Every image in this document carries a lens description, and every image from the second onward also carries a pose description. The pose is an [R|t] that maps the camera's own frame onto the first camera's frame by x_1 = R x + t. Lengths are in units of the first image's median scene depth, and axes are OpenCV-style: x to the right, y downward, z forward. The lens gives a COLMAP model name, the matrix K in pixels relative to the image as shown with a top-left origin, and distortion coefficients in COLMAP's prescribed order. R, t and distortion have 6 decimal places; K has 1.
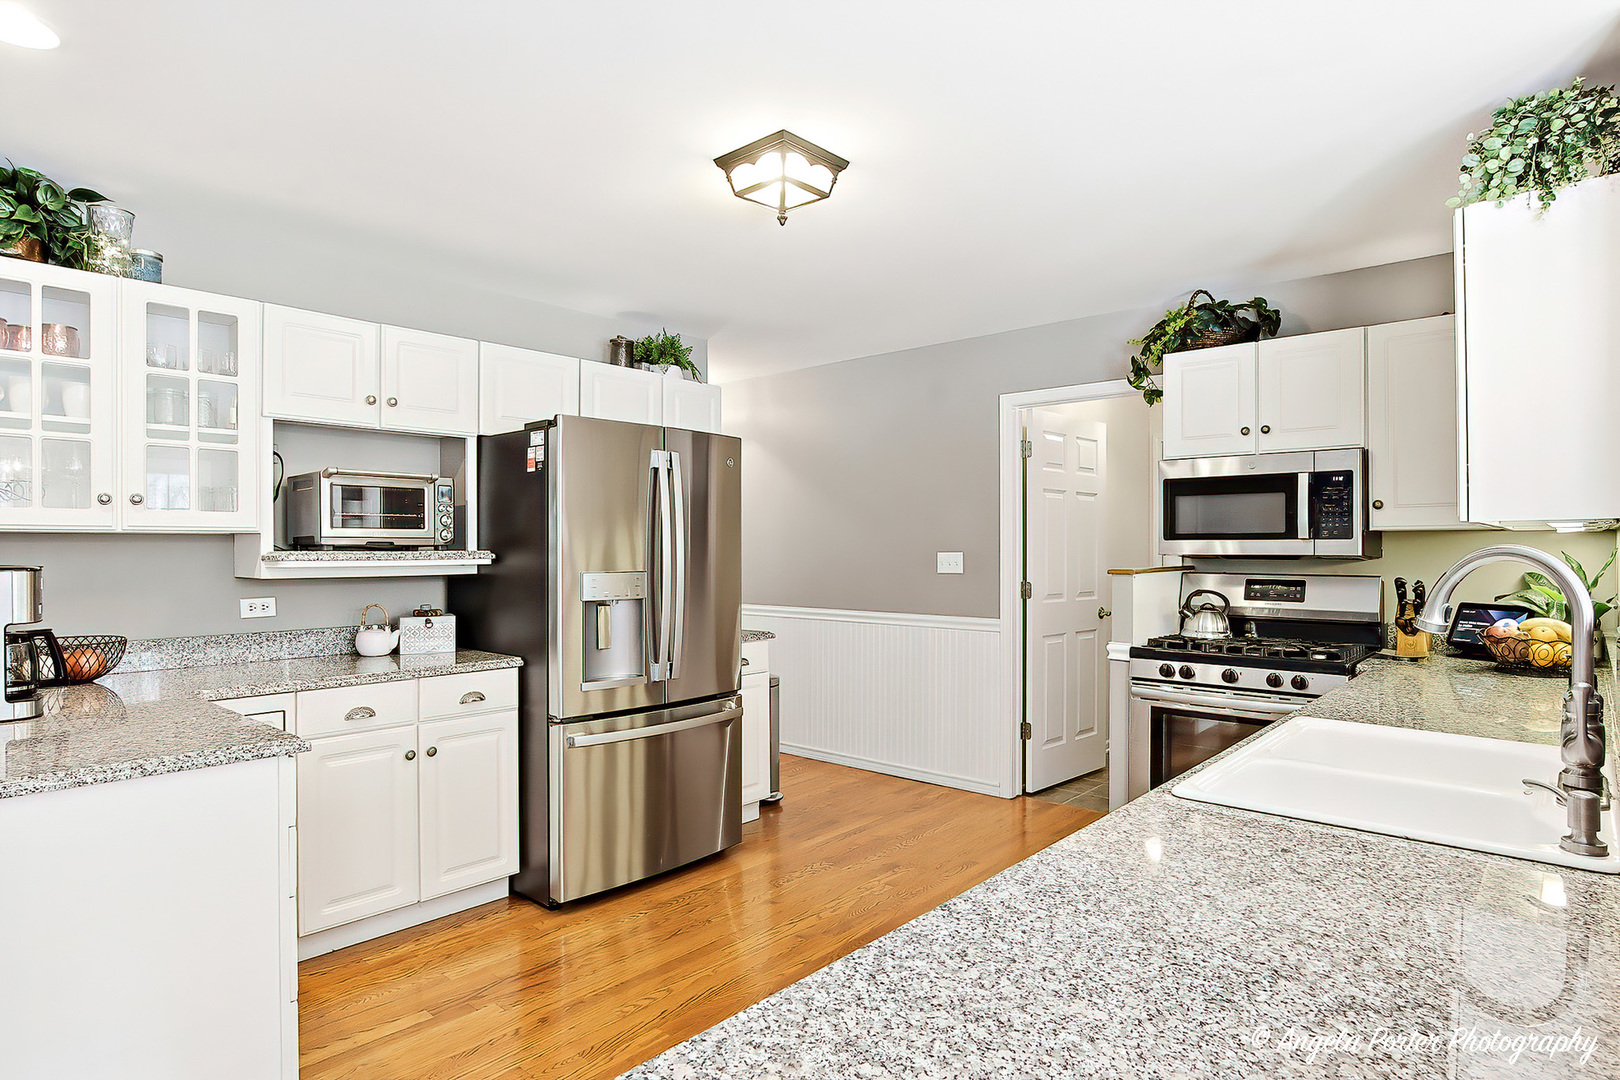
lens RADIAL K [[859.7, 0, 814.0], [0, 859.7, 546.8], [0, 0, 1]] dist [-0.022019, 0.000393]
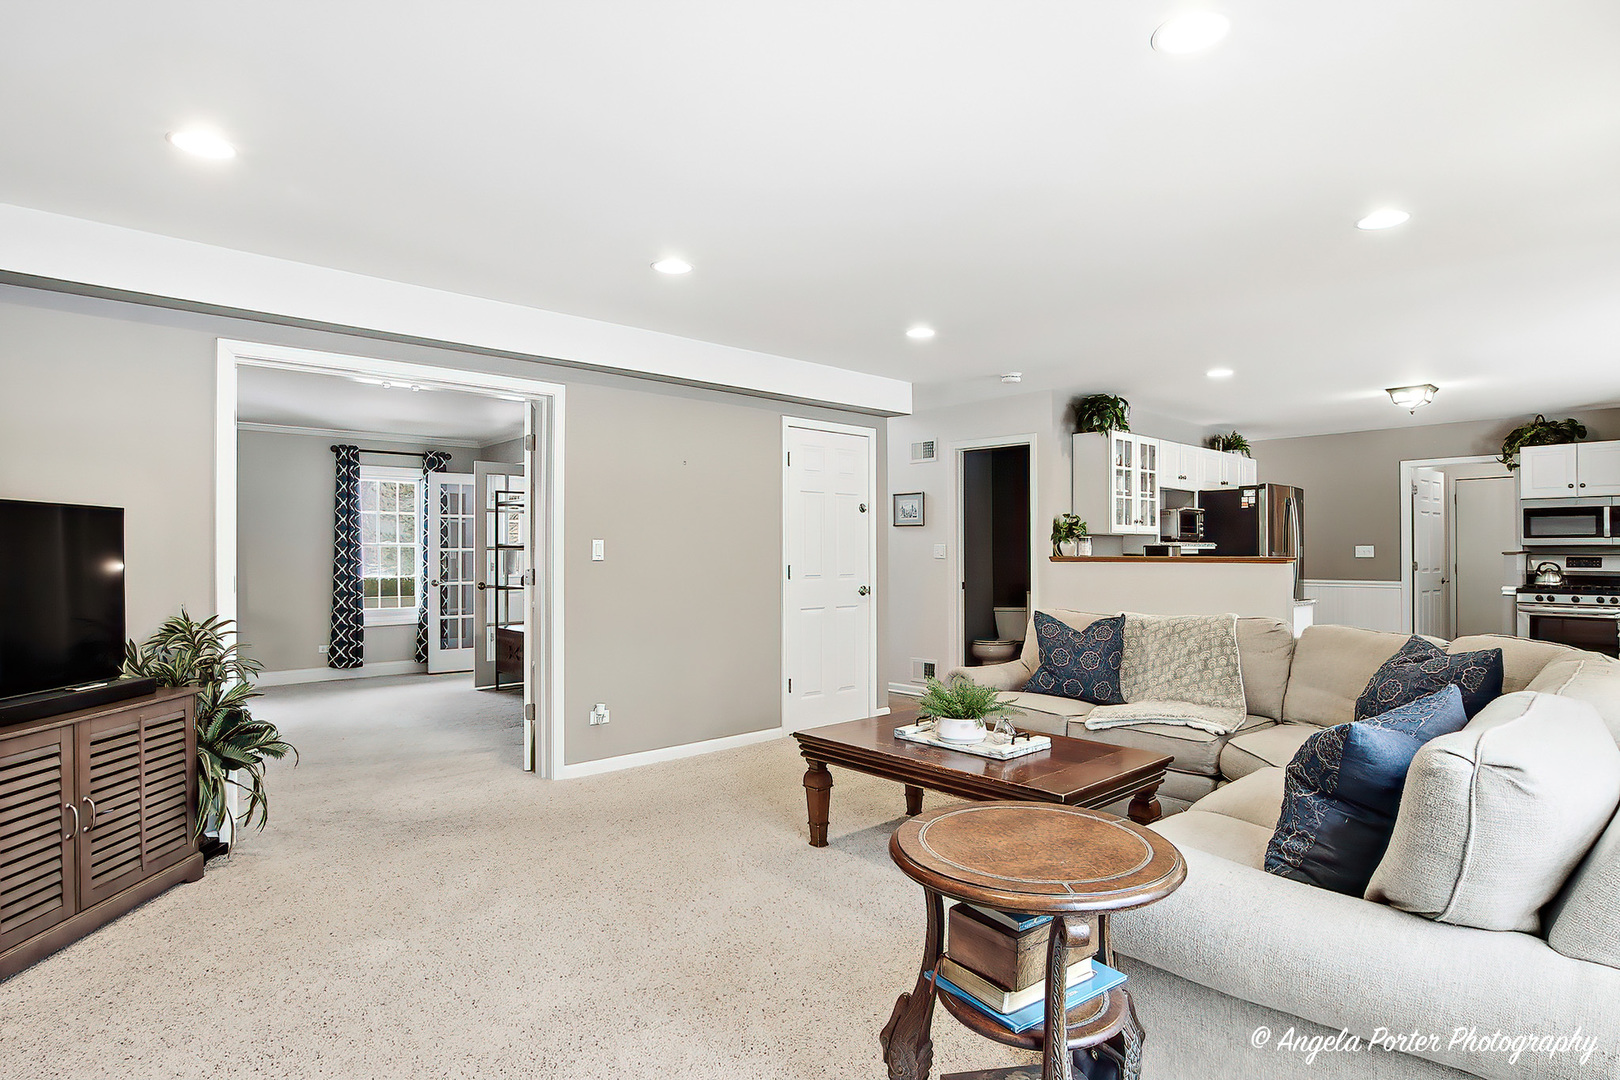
lens RADIAL K [[795.7, 0, 894.5], [0, 795.7, 540.4], [0, 0, 1]] dist [0.000154, 0.000400]
pose [[0.997770, -0.000613, -0.066741, -1.051542], [-0.000082, 0.999946, -0.010413, 0.019167], [0.066744, 0.010396, 0.997716, -1.088386]]
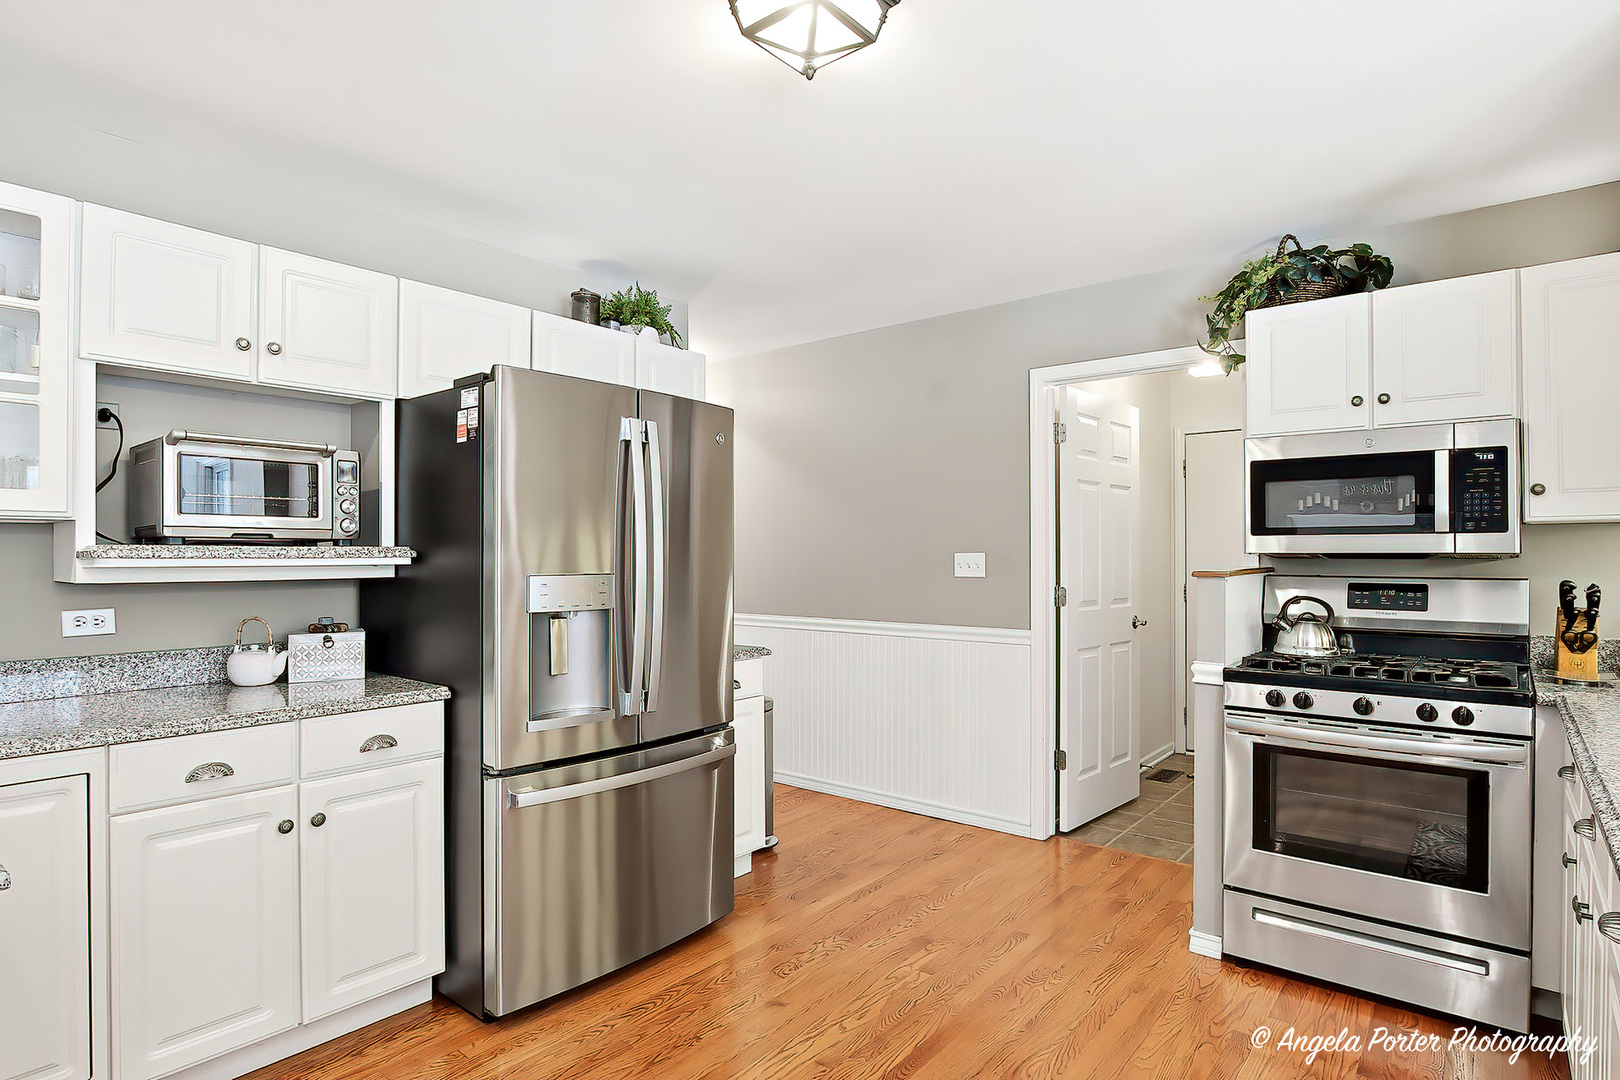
lens RADIAL K [[841.5, 0, 814.8], [0, 841.5, 549.7], [0, 0, 1]] dist [-0.020381, 0.000544]
pose [[0.999281, 0.000515, 0.037924, -0.043202], [-0.000362, 0.999992, -0.004028, 0.009819], [-0.037925, 0.004011, 0.999273, 0.233979]]
